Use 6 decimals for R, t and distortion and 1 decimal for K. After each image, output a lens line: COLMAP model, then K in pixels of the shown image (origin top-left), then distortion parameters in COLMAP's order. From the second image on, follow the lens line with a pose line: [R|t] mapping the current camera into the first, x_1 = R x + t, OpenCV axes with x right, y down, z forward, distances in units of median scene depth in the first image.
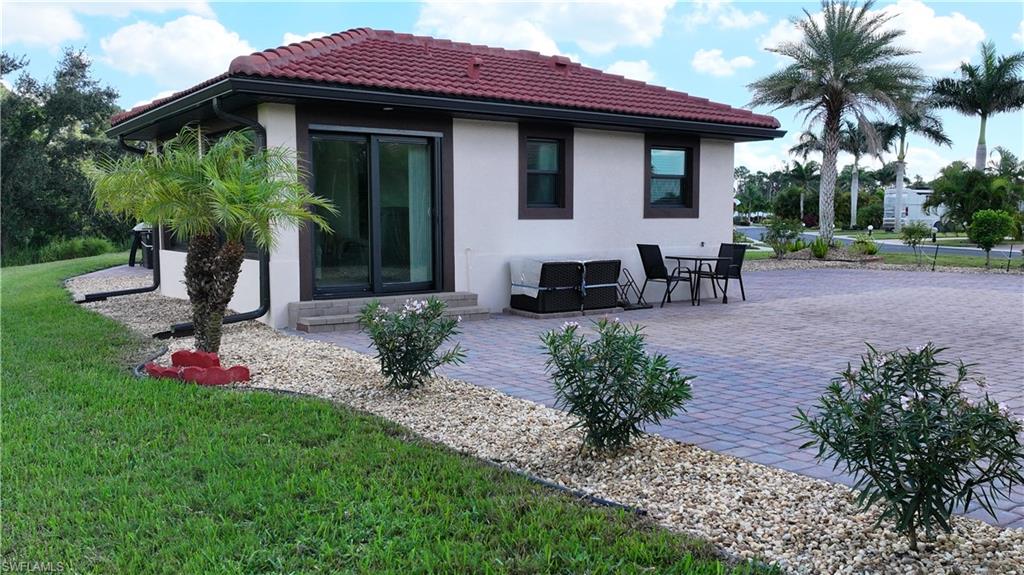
lens RADIAL K [[843.5, 0, 513.9], [0, 843.5, 295.1], [0, 0, 1]] dist [0.014545, -0.018235]
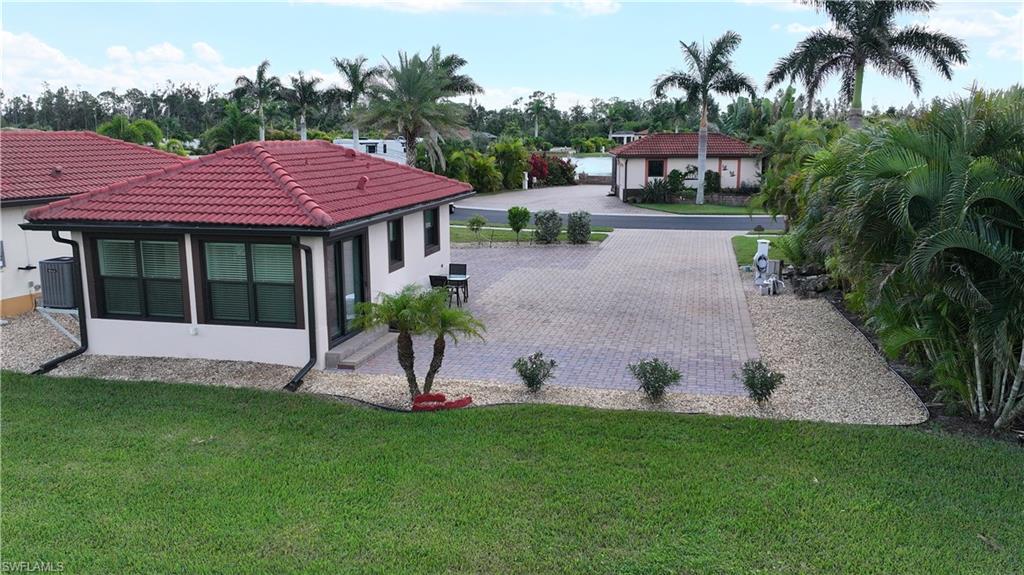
lens RADIAL K [[843.5, 0, 513.9], [0, 843.5, 295.1], [0, 0, 1]] dist [0.014545, -0.018235]
pose [[0.761326, -0.125831, 0.636041, -0.889351], [0.061789, 0.990603, 0.122016, -0.243845], [-0.645418, -0.053594, 0.761947, -0.404480]]
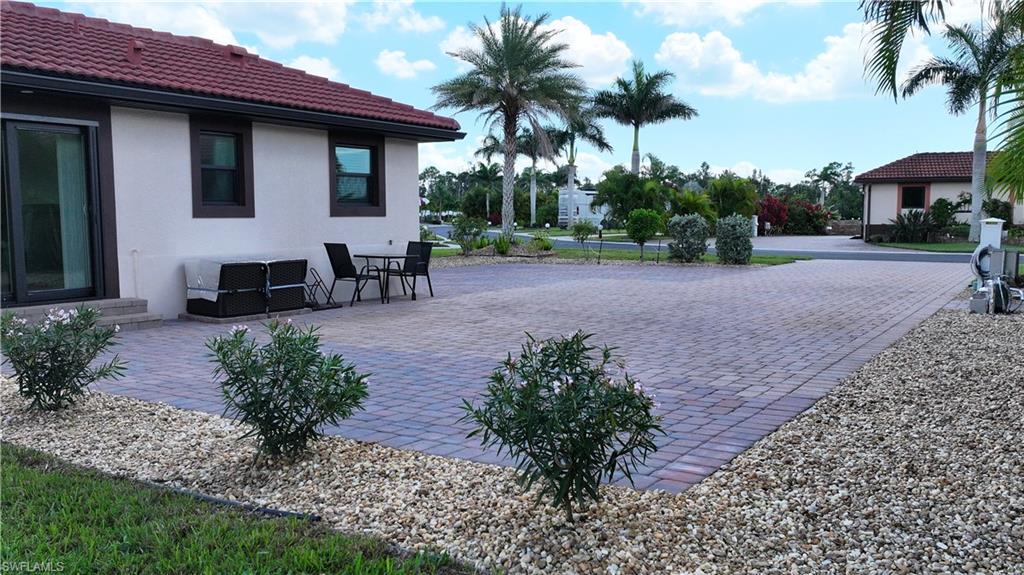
lens RADIAL K [[843.5, 0, 513.9], [0, 843.5, 295.1], [0, 0, 1]] dist [0.014545, -0.018235]
pose [[0.937087, -0.033909, 0.347444, 0.011207], [0.033425, 0.999414, 0.007389, 0.000315], [-0.347491, 0.004689, 0.937671, 0.002504]]
